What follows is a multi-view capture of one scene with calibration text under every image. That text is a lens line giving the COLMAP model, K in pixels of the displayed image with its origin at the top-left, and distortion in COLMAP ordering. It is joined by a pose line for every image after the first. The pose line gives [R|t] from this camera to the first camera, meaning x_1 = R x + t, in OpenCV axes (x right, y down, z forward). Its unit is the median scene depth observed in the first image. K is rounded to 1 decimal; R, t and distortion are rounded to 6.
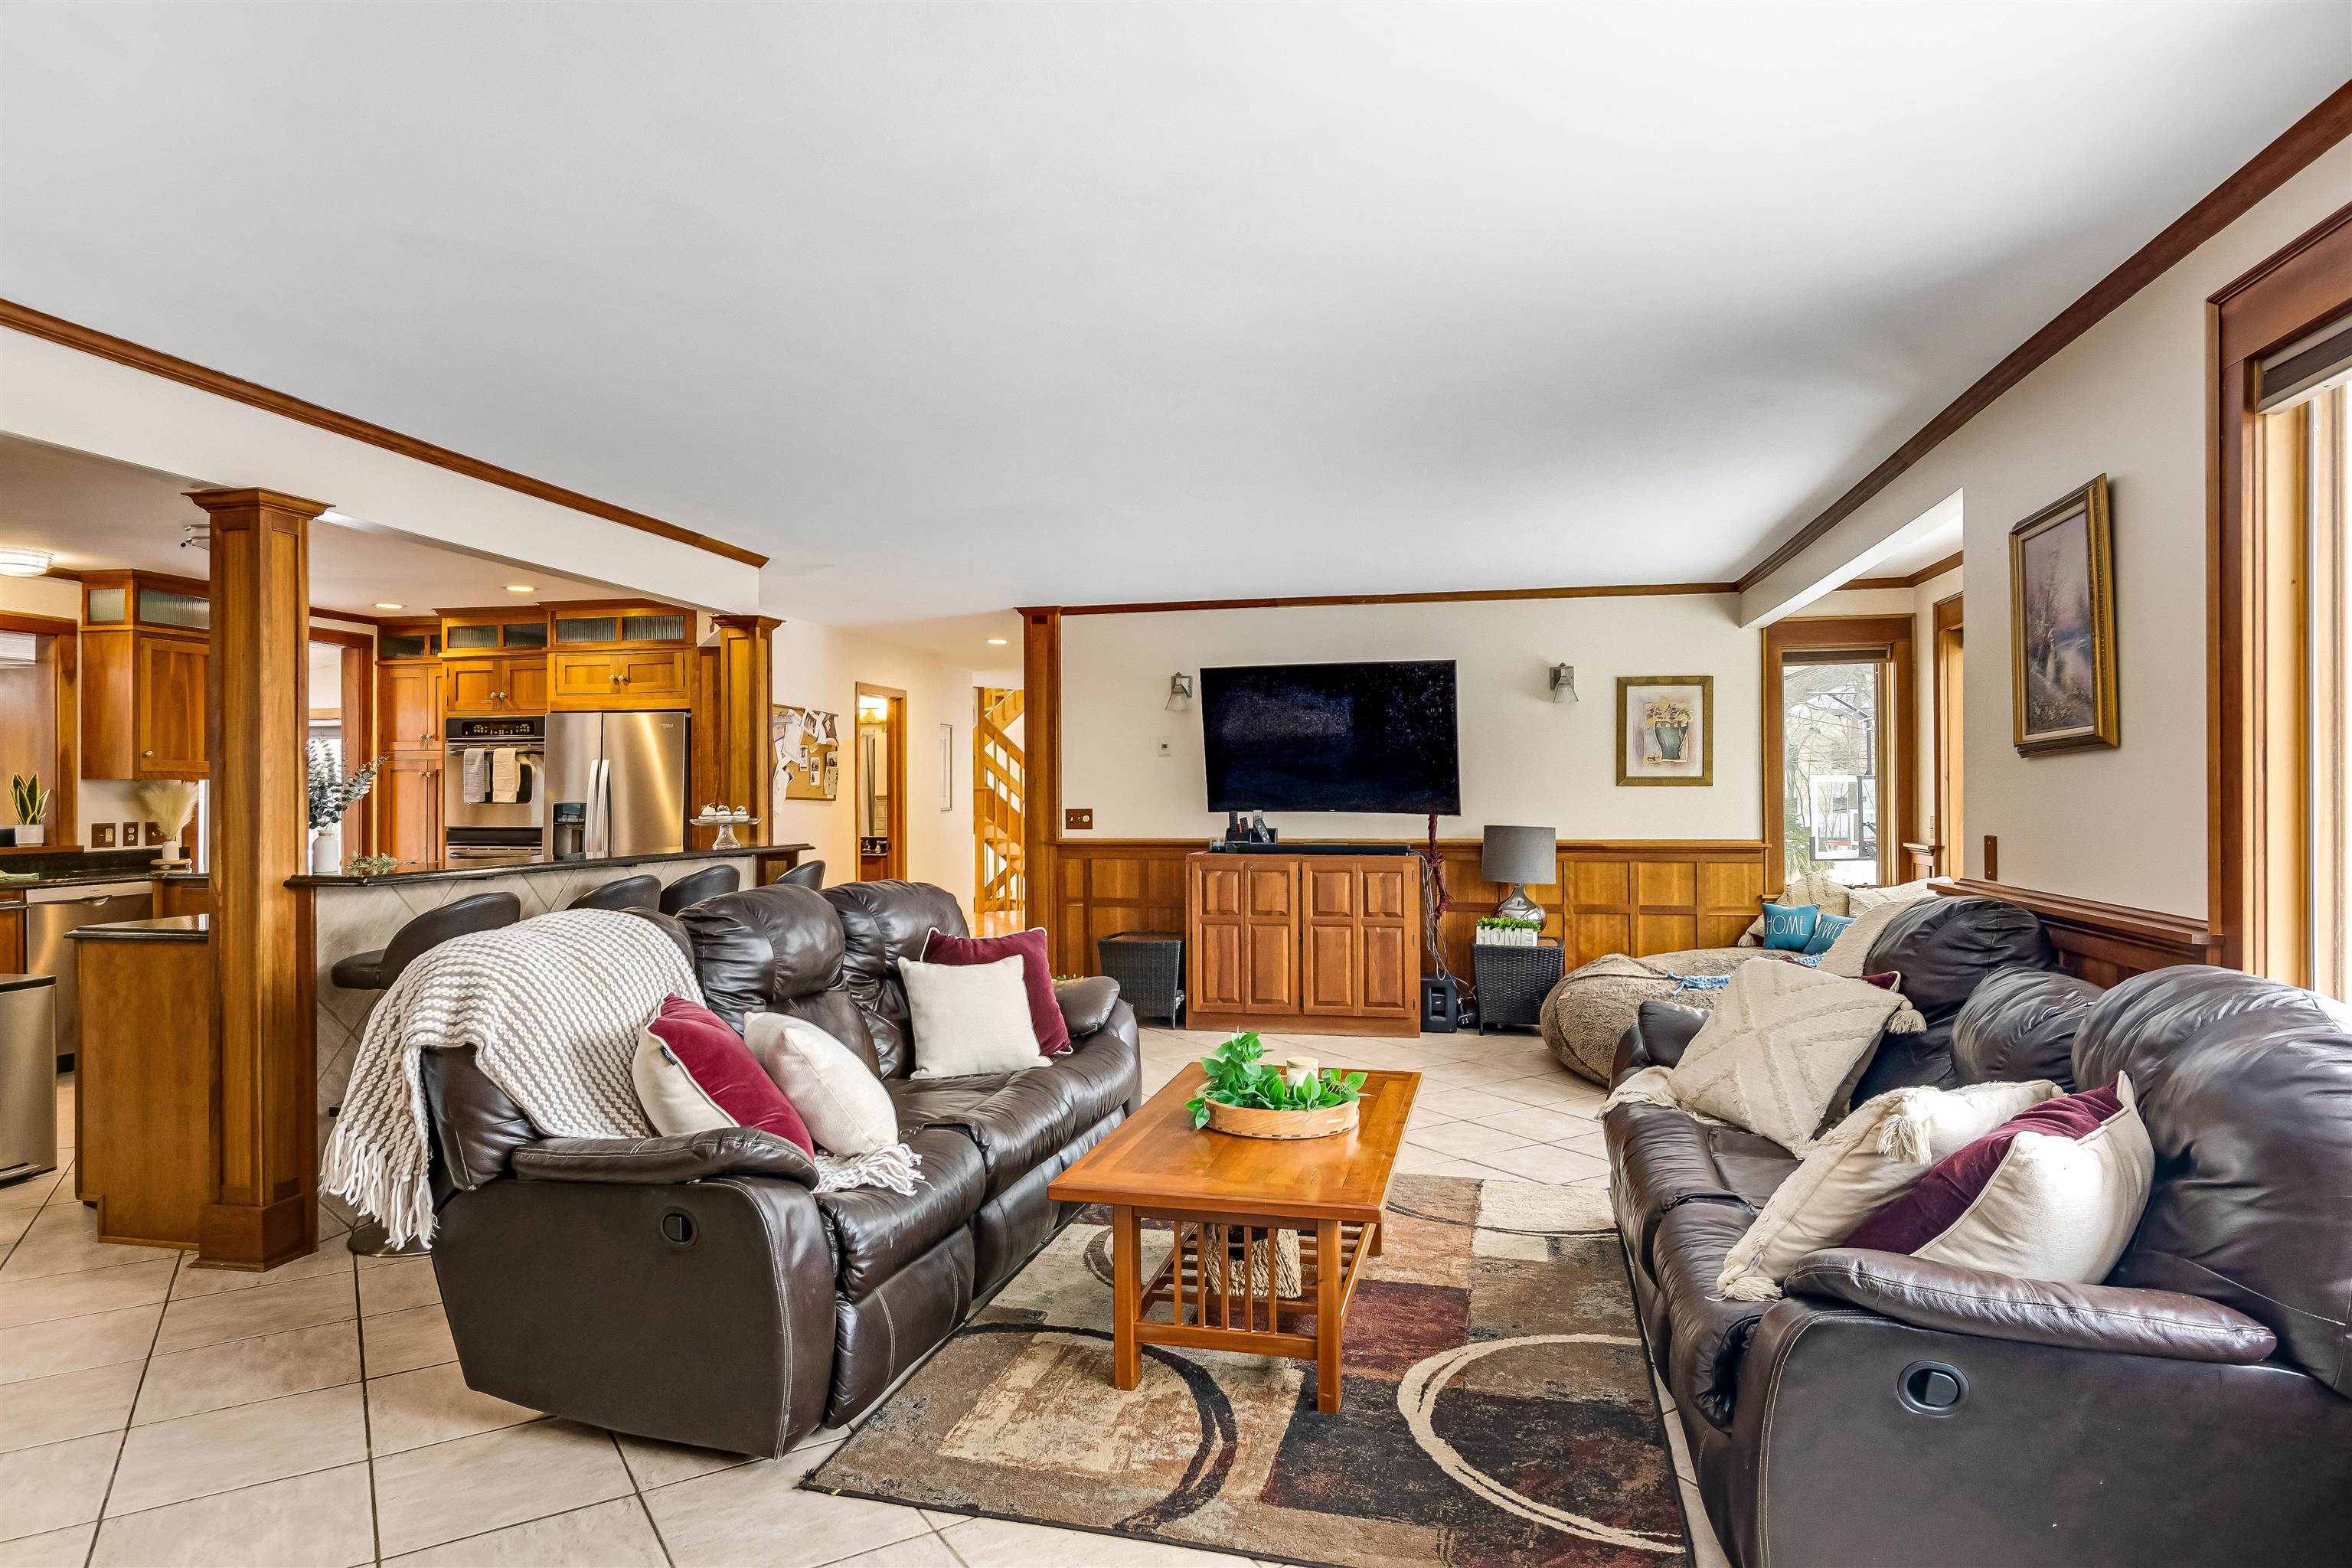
lens RADIAL K [[1343.6, 0, 1175.6], [0, 1343.6, 787.7], [0, 0, 1]] dist [-0.004815, -0.000399]
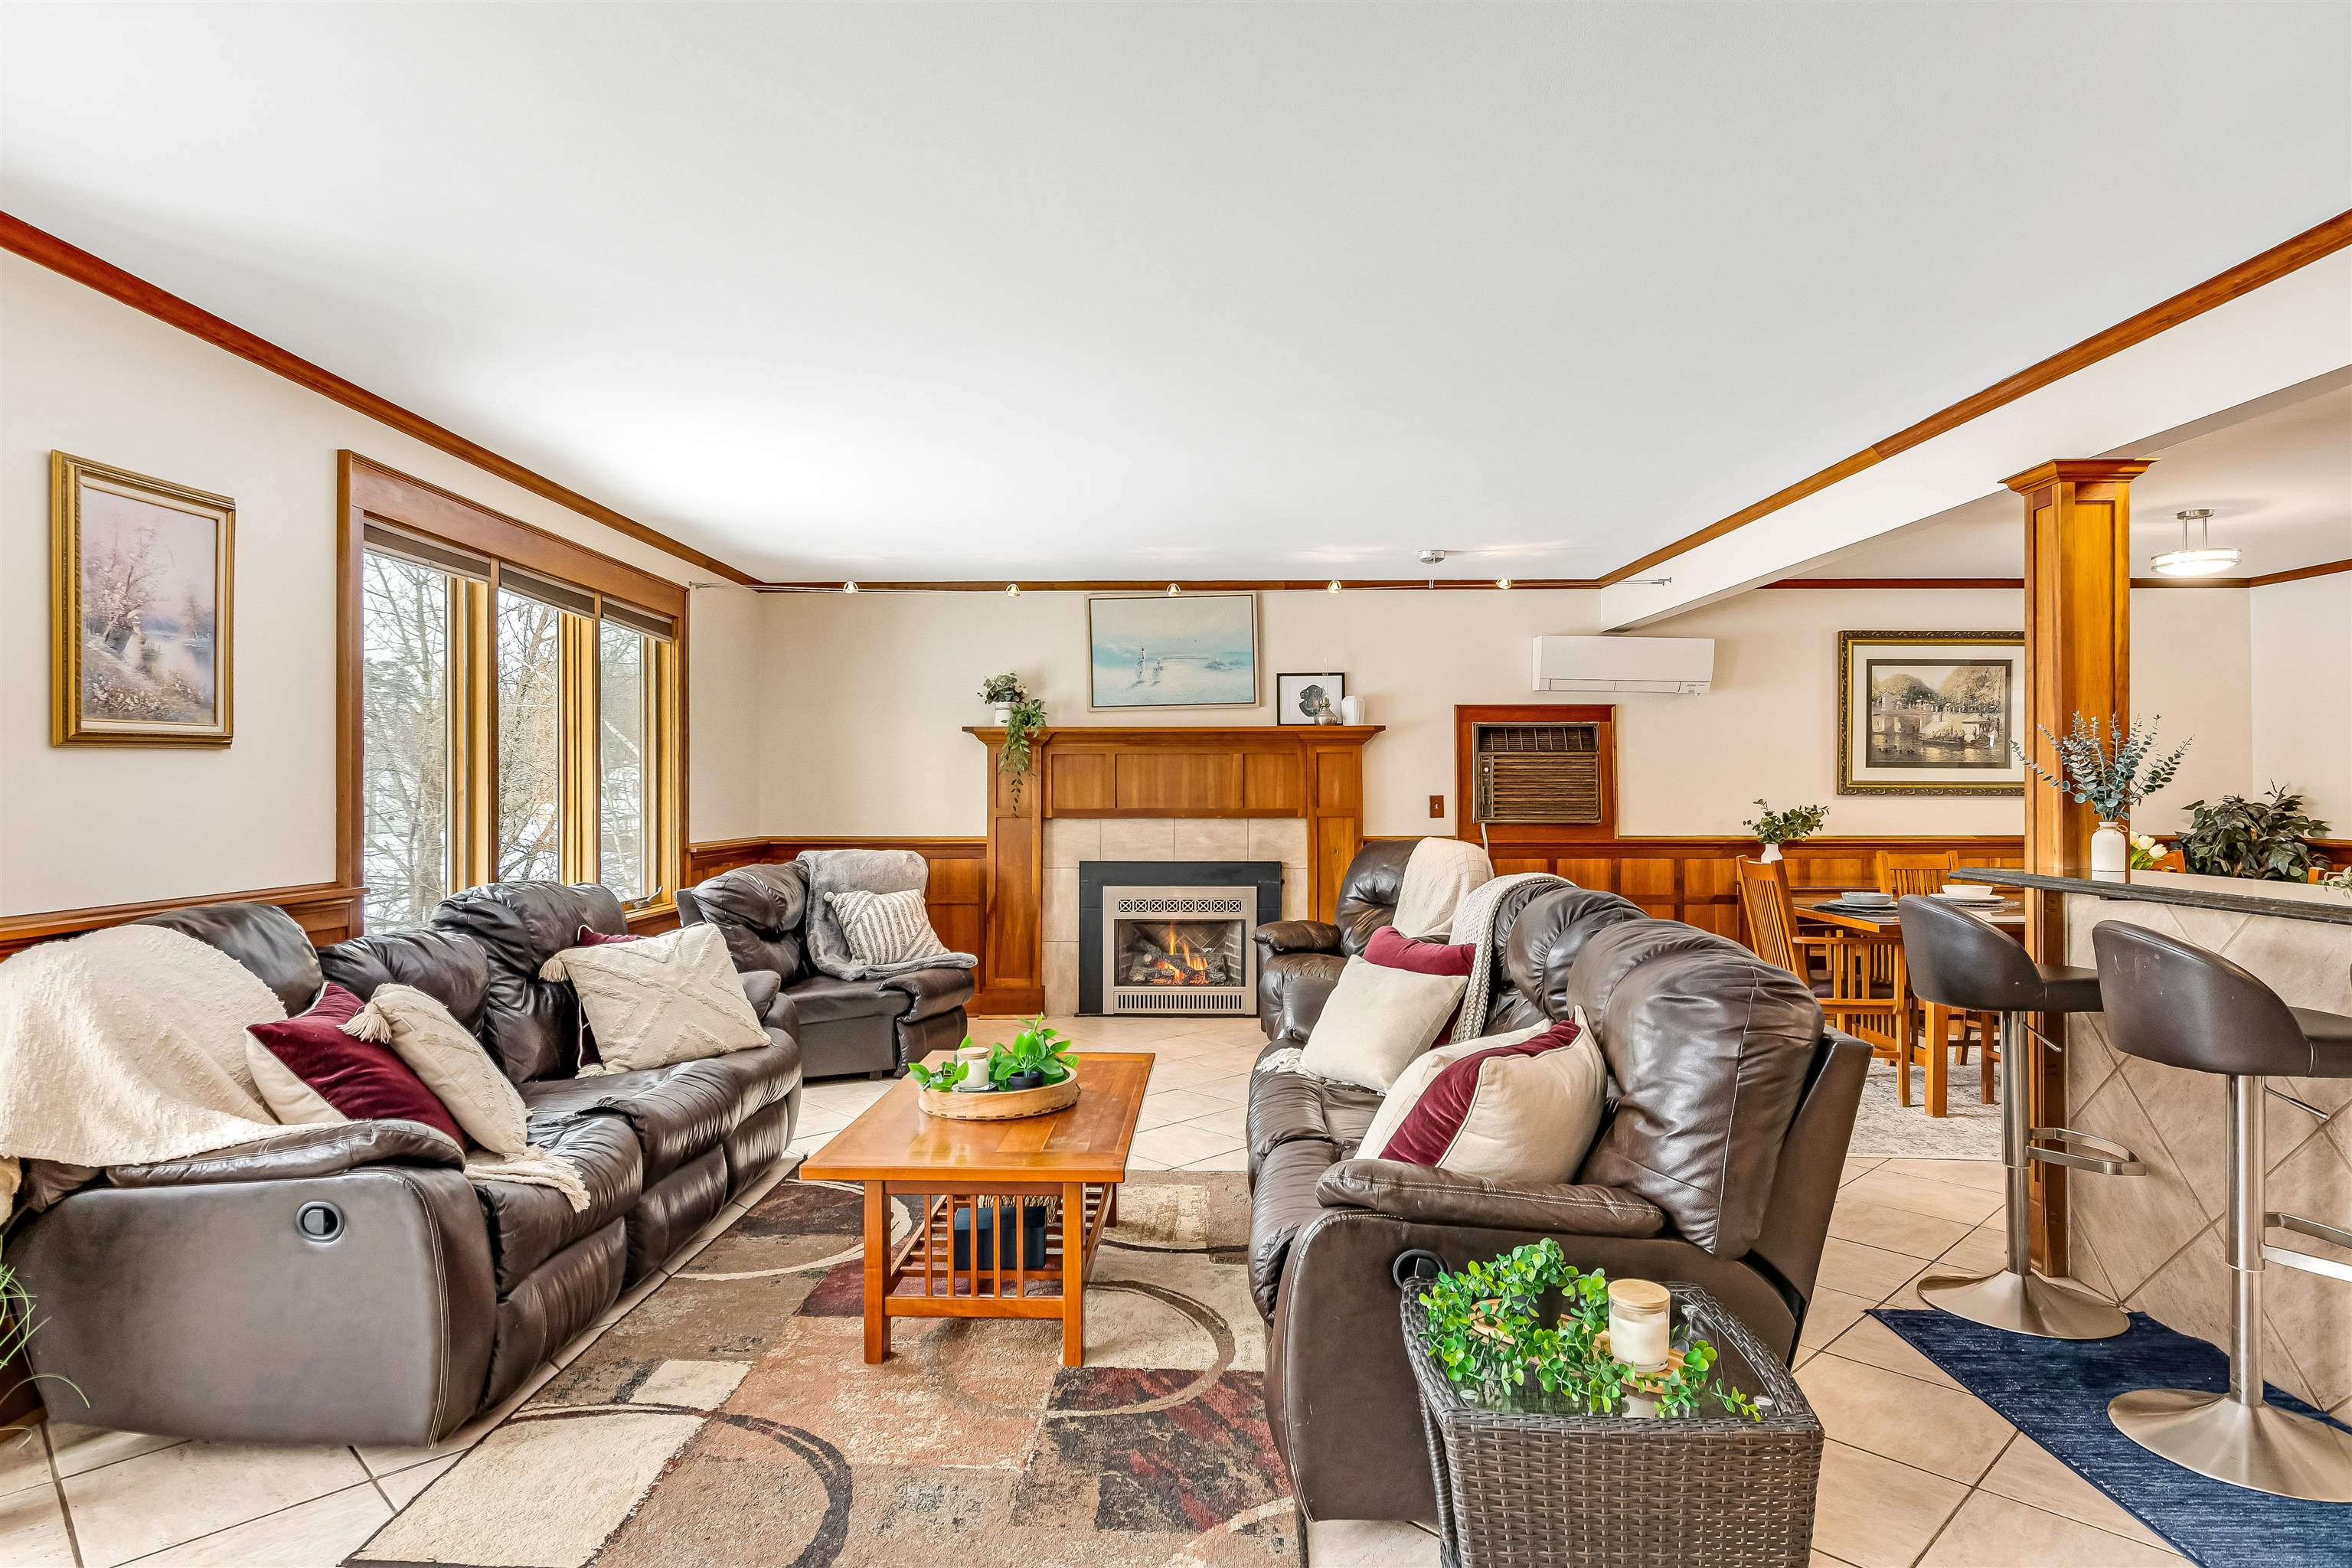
lens RADIAL K [[1334.2, 0, 1167.2], [0, 1334.2, 781.2], [0, 0, 1]] dist [0.001065, -0.000128]
pose [[-0.979415, 0.004422, -0.201811, 0.073130], [0.006493, 0.999933, -0.009601, 0.004970], [0.201755, -0.010714, -0.979377, 0.962935]]
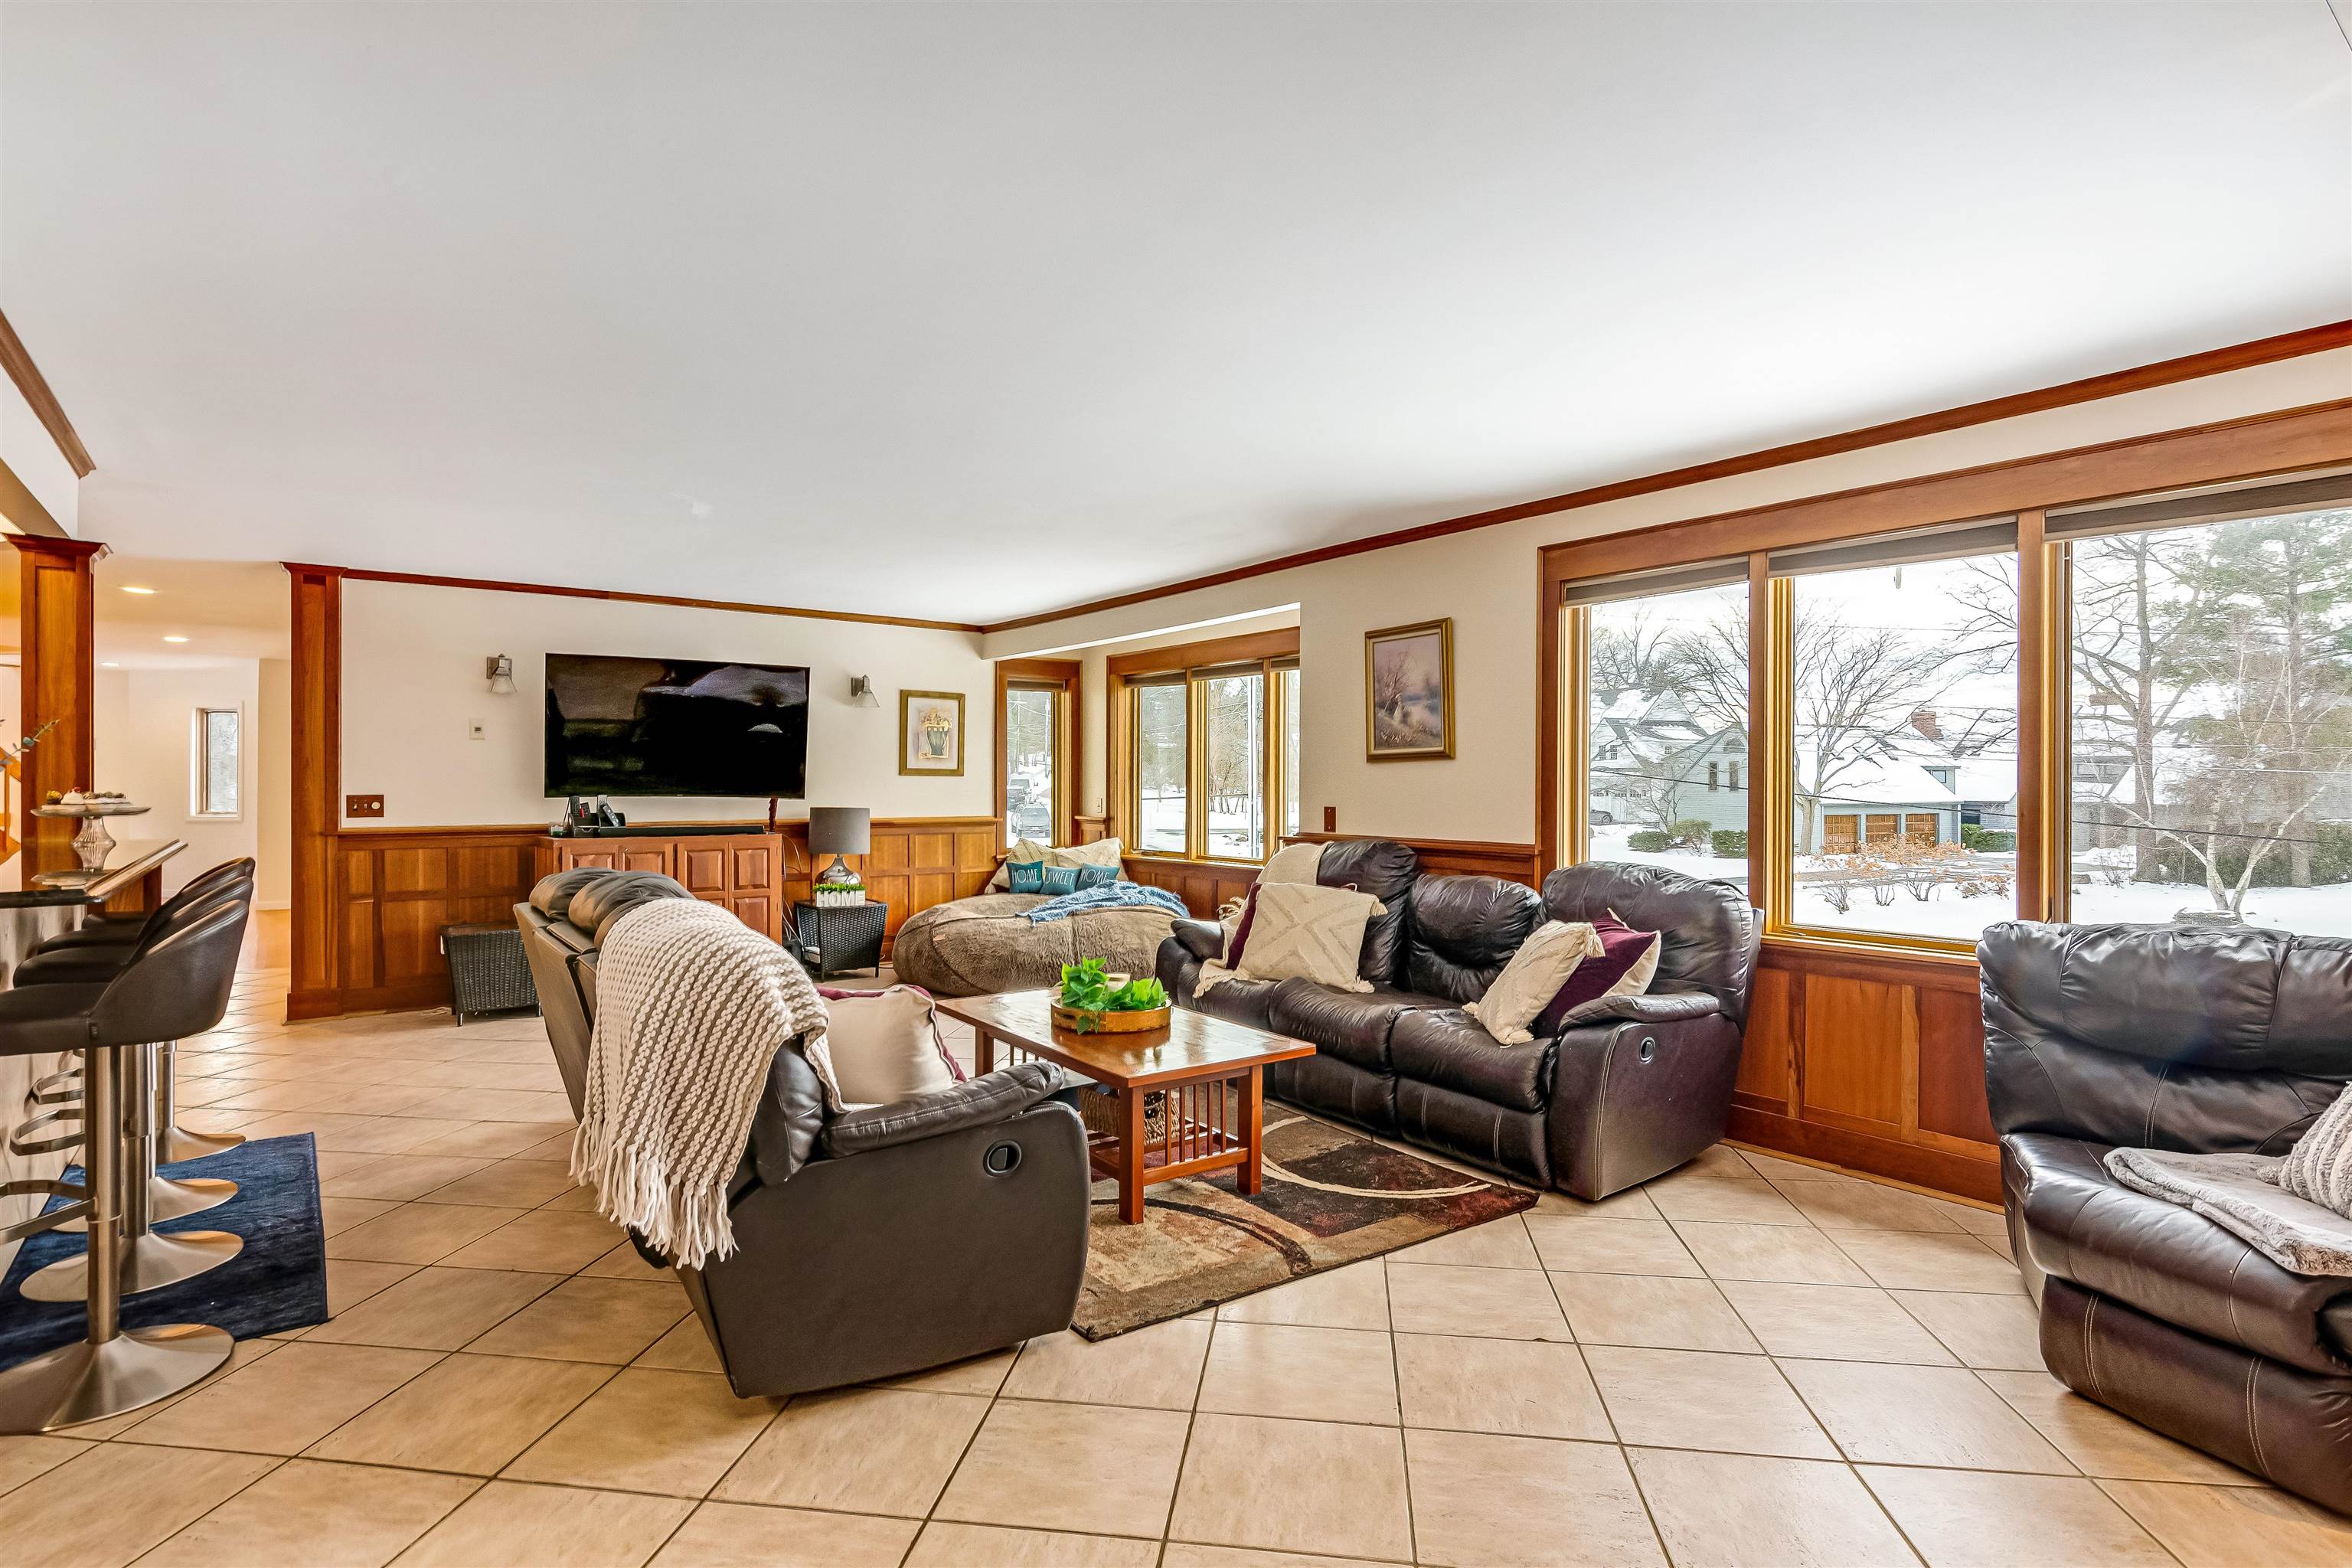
lens RADIAL K [[1172.8, 0, 1173.0], [0, 1172.8, 780.2], [0, 0, 1]] dist [-0.005491, -0.001919]
pose [[0.649386, 0.006493, 0.760431, -0.371215], [-0.008397, 0.999964, -0.001367, 0.002920], [-0.760413, -0.005497, 0.649417, 0.088406]]
